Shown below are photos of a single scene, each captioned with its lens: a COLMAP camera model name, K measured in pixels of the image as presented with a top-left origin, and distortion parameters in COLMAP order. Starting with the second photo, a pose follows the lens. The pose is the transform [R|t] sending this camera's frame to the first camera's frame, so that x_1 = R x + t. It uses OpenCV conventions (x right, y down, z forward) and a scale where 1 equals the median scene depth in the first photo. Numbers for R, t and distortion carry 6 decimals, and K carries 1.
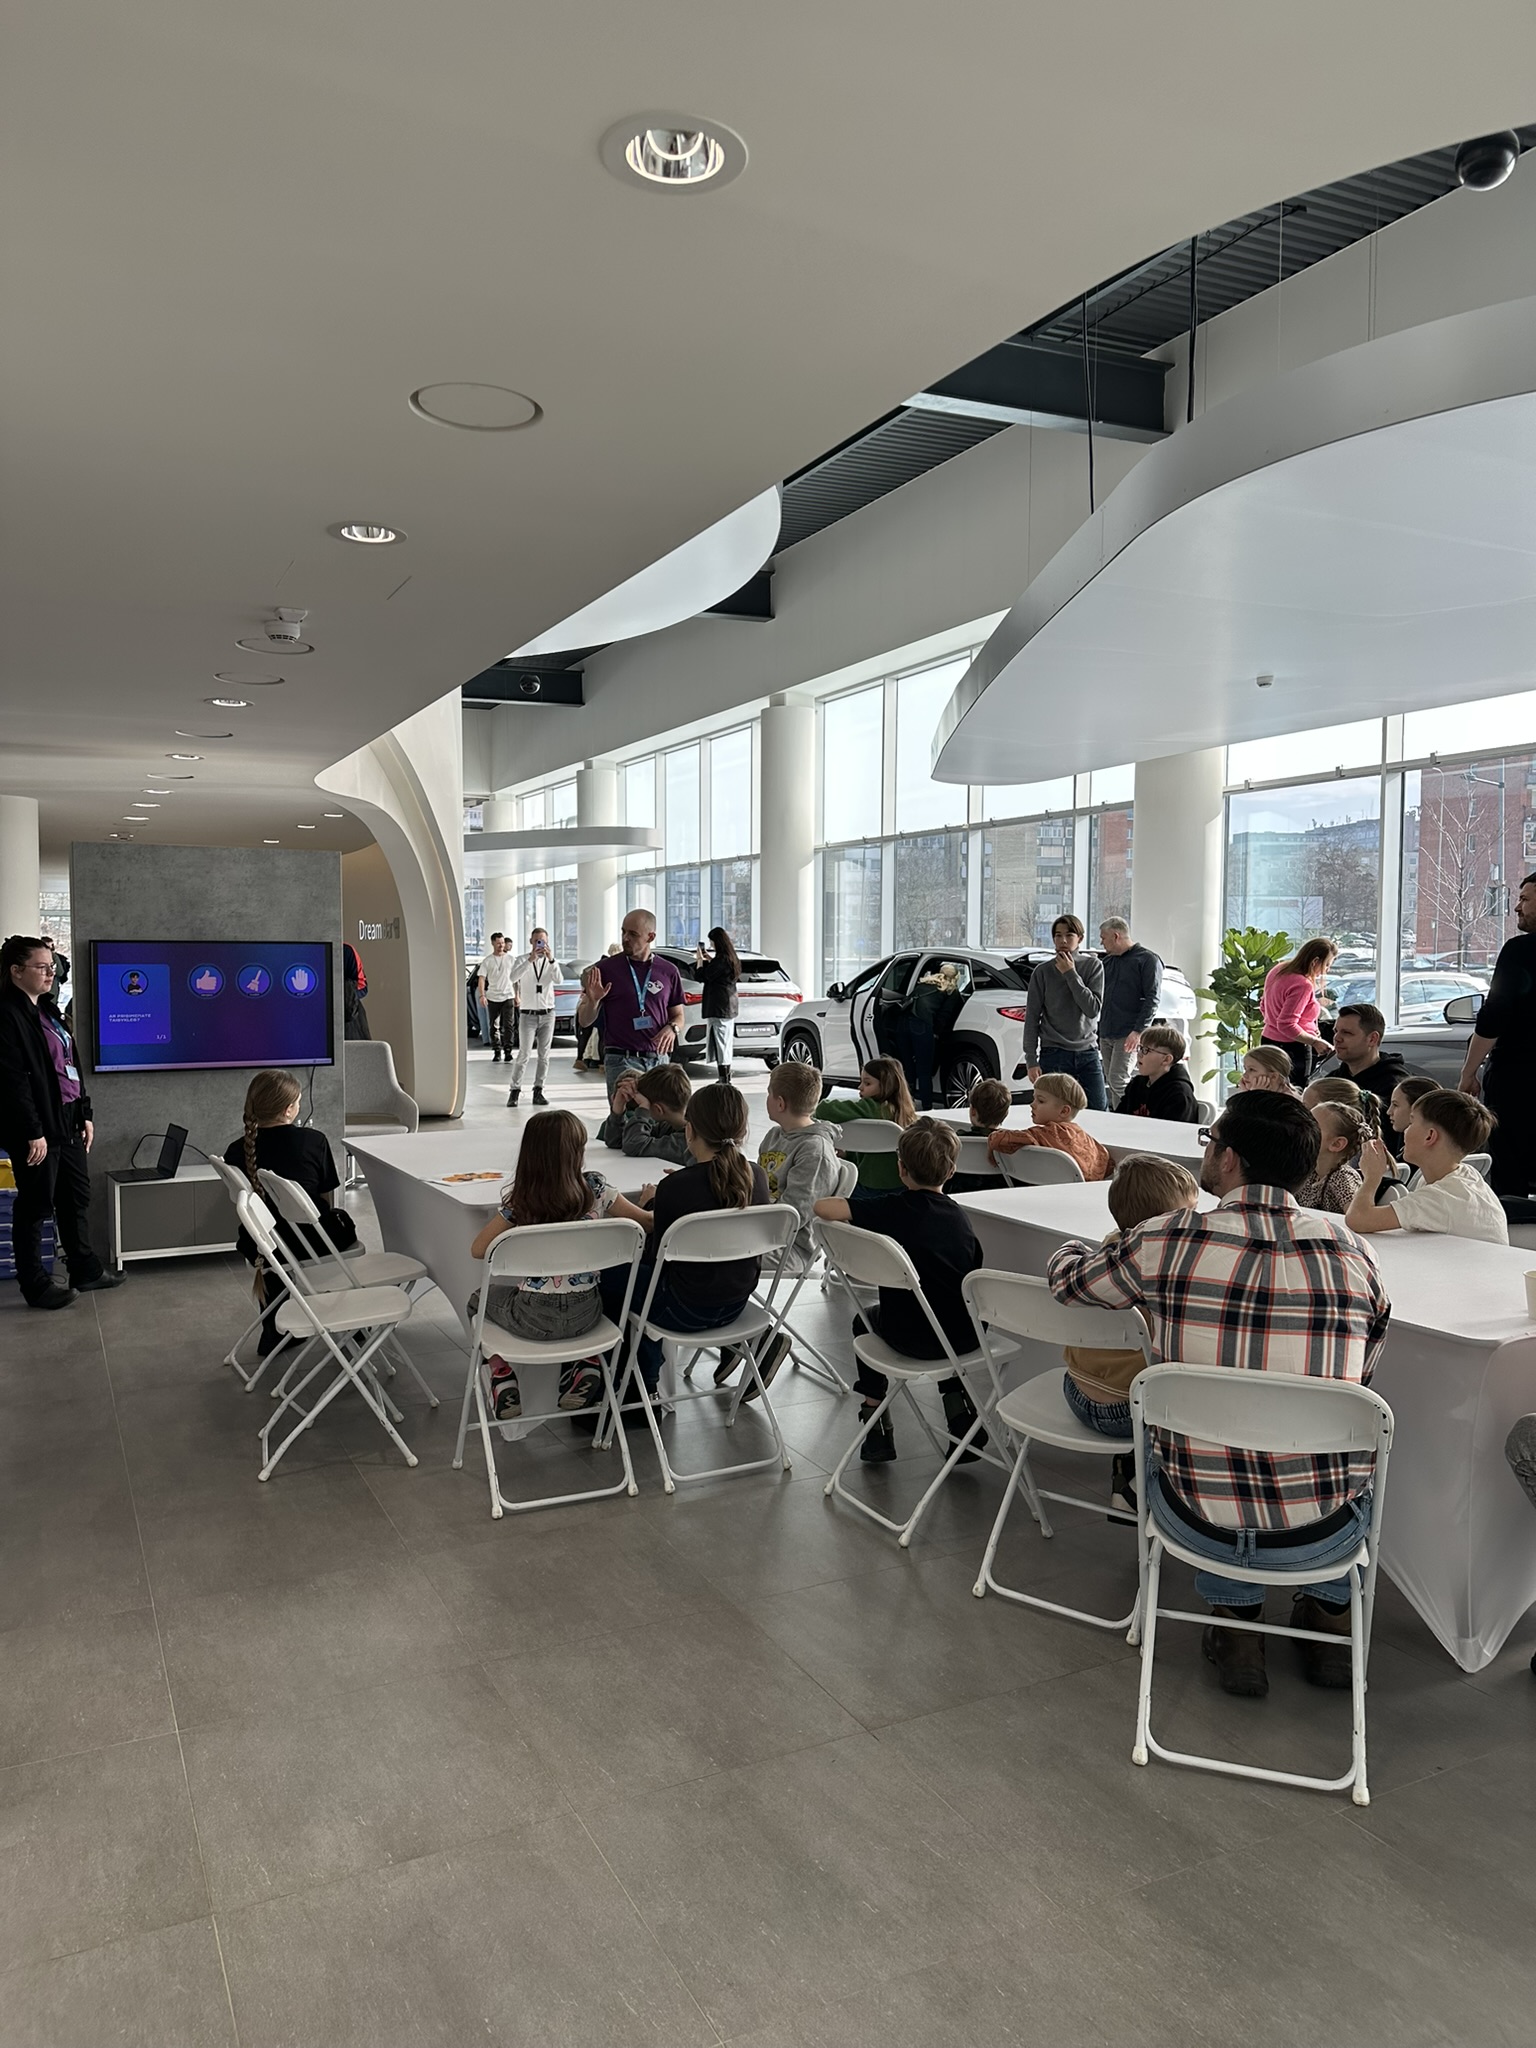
lens RADIAL K [[1420.7, 0, 765.2], [0, 1420.7, 1030.4], [0, 0, 1]] dist [0.157935, -0.270575]
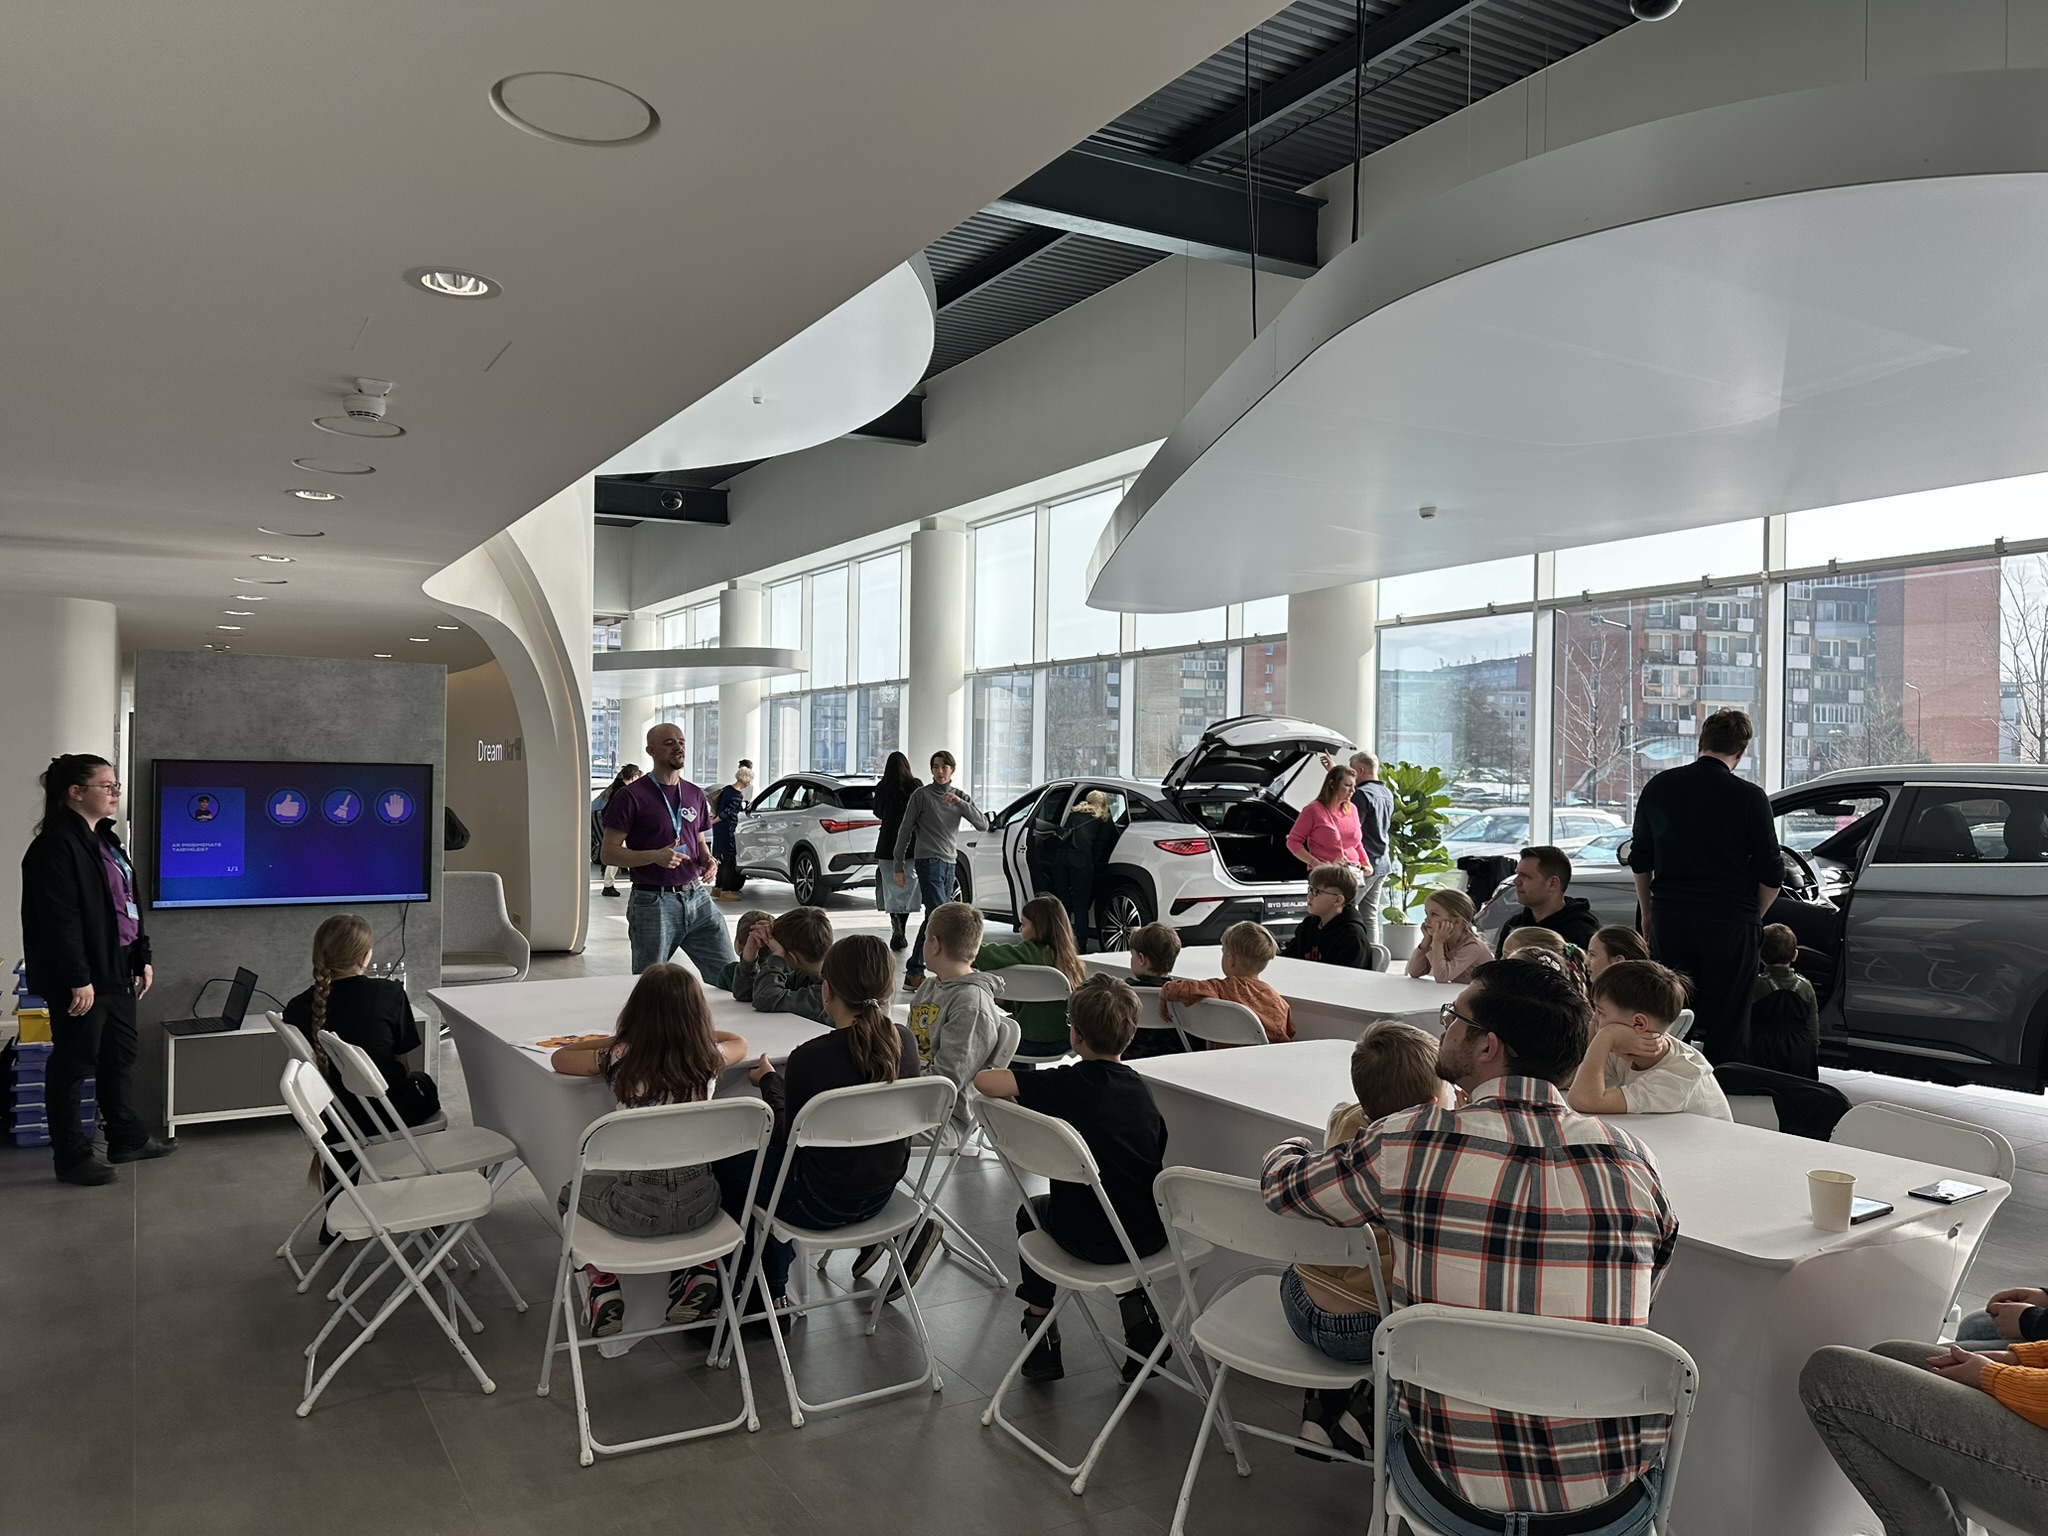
lens RADIAL K [[1420.7, 0, 1012.3], [0, 1420.7, 776.5], [0, 0, 1]] dist [0.157935, -0.270575]
pose [[0.997387, 0.013175, 0.071035, -0.005075], [-0.009161, 0.998359, -0.056530, -0.008100], [-0.071663, 0.055732, 0.995871, 0.099862]]
